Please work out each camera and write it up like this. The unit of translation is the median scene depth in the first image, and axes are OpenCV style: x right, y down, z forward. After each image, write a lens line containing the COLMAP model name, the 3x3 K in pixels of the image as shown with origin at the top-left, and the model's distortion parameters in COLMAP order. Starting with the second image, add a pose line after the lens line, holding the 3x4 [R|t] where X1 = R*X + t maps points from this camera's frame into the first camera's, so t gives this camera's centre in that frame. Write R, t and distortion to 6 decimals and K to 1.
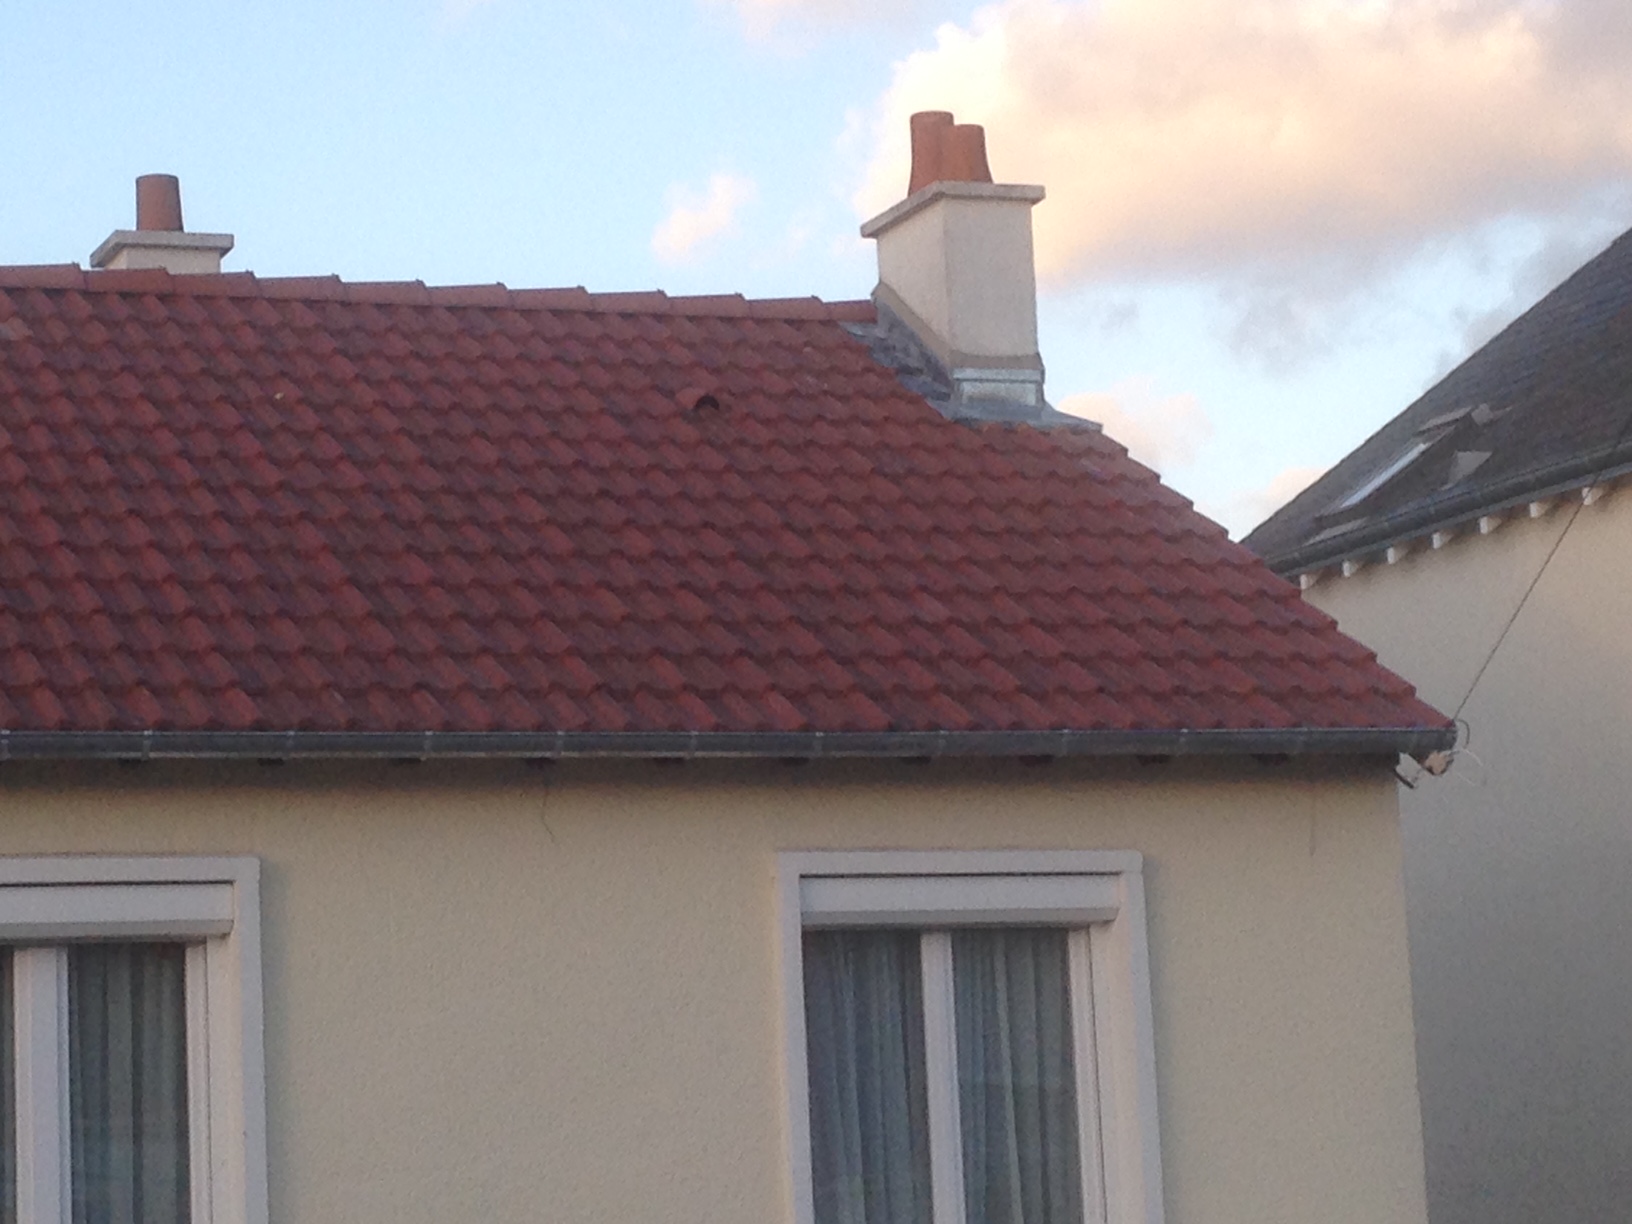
lens RADIAL K [[4525.6, 0, 817.6], [0, 4525.6, 610.5], [0, 0, 1]] dist [0.302648, 0.000000]
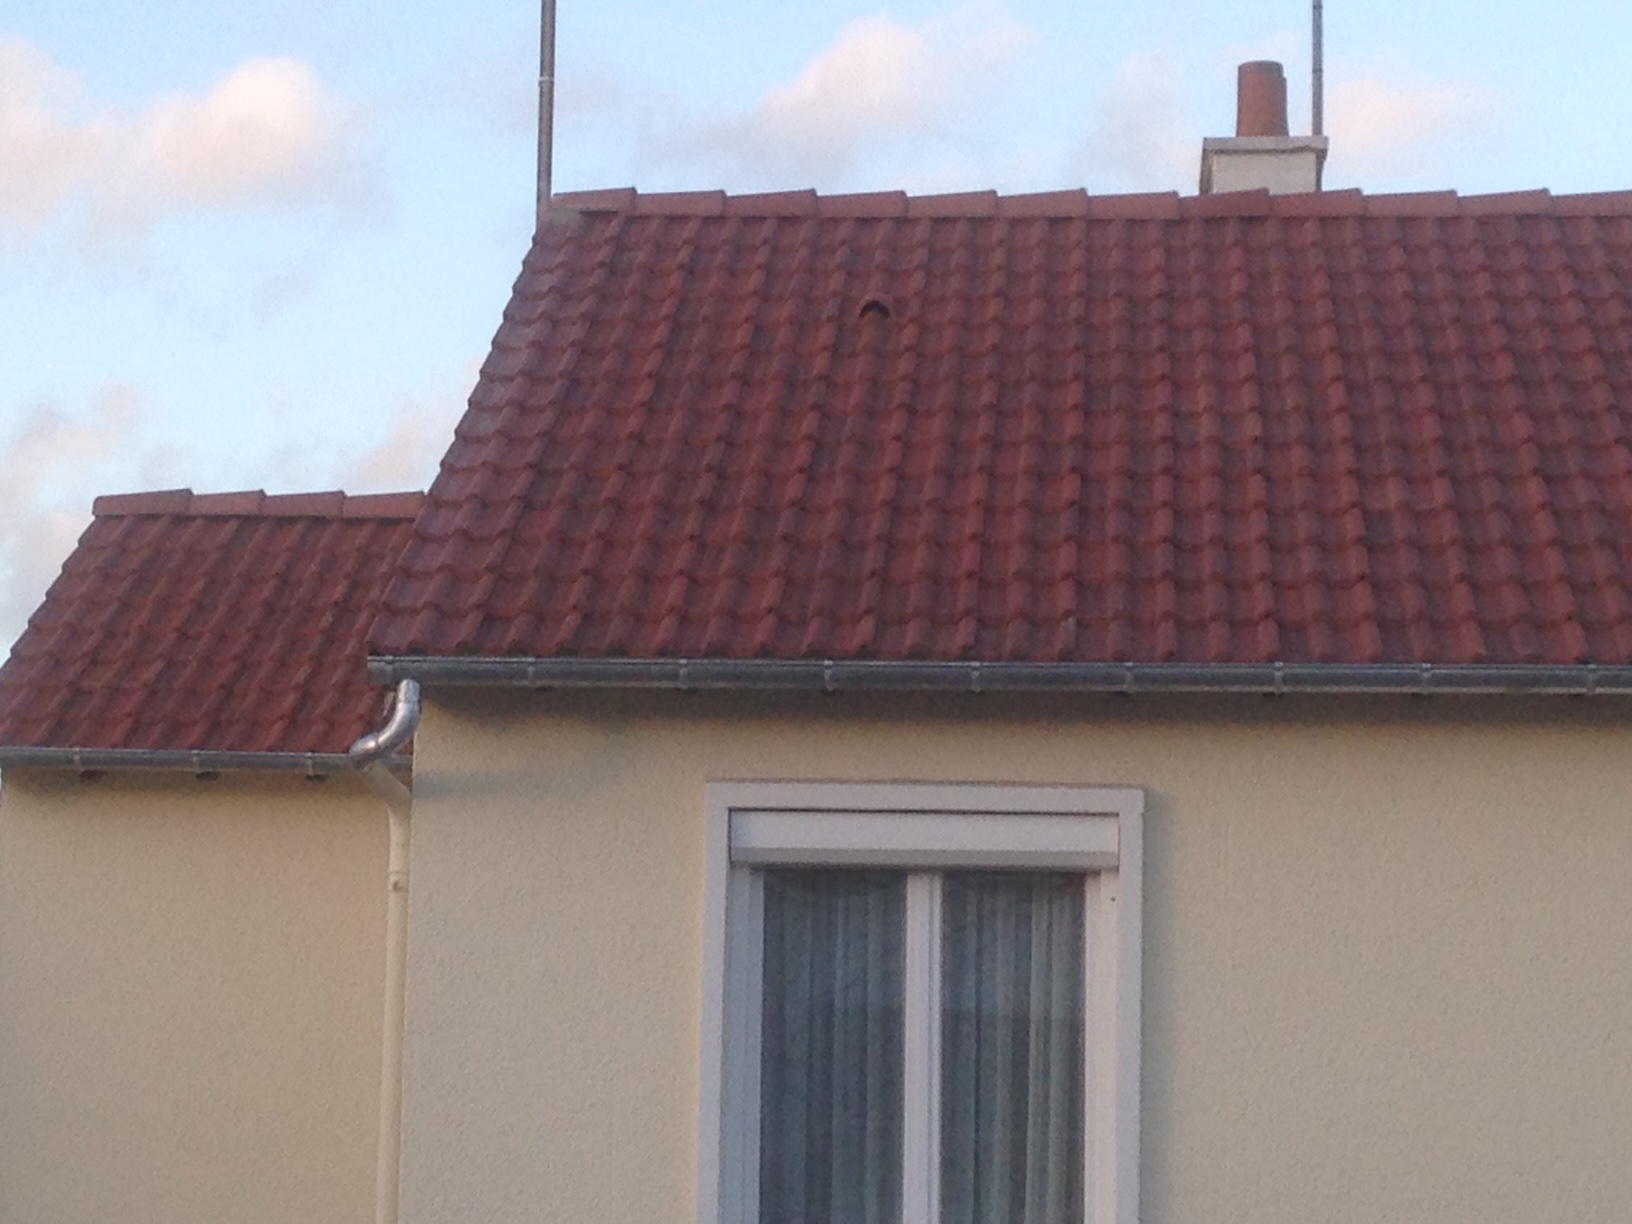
lens RADIAL K [[4525.6, 0, 814.5], [0, 4525.6, 614.1], [0, 0, 1]] dist [0.302648, 0.000000]
pose [[0.907205, 0.001038, -0.420688, 0.227300], [0.005013, 0.999899, 0.013277, 0.003169], [0.420660, -0.014154, 0.907108, 0.087639]]
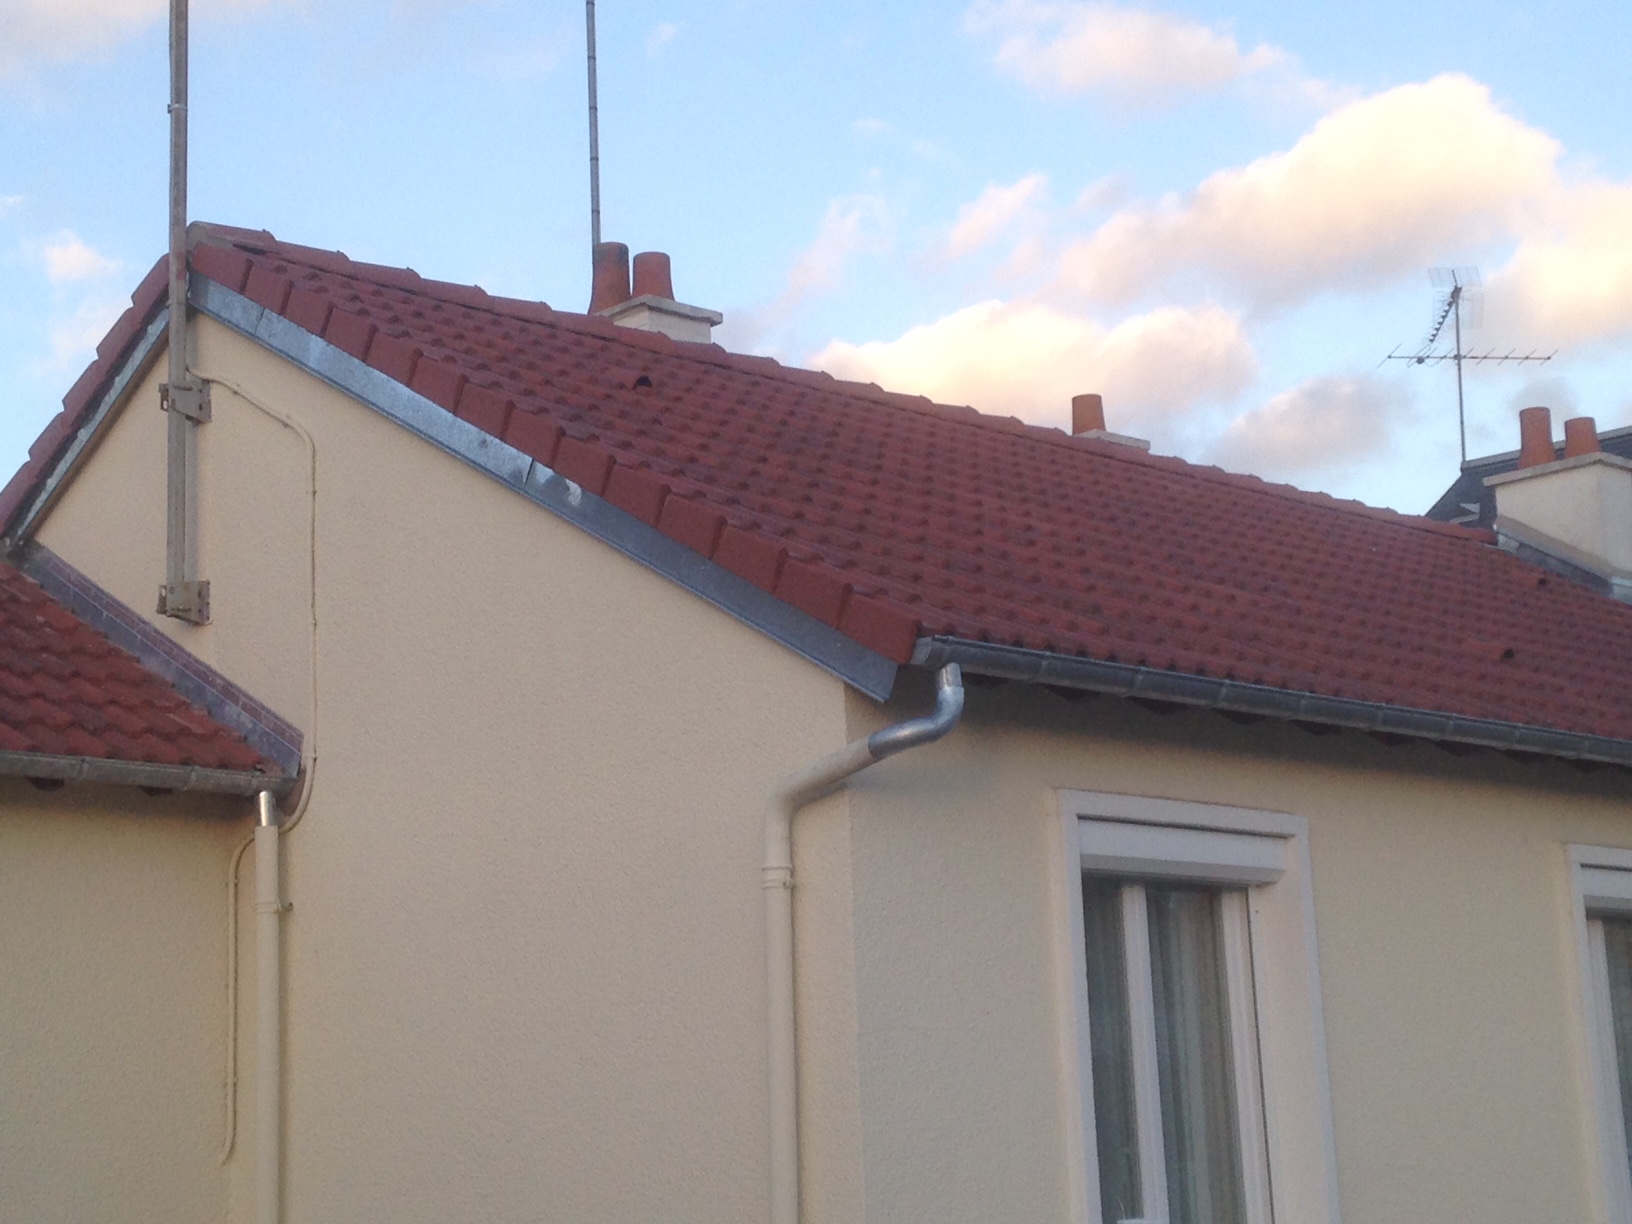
lens RADIAL K [[2833.3, 0, 815.4], [0, 2833.3, 616.8], [0, 0, 1]] dist [0.159583, 0.000000]
pose [[0.897580, 0.077443, 0.433996, -0.184152], [-0.045641, 0.995484, -0.083241, 0.038958], [-0.438483, 0.054908, 0.897061, 0.262193]]
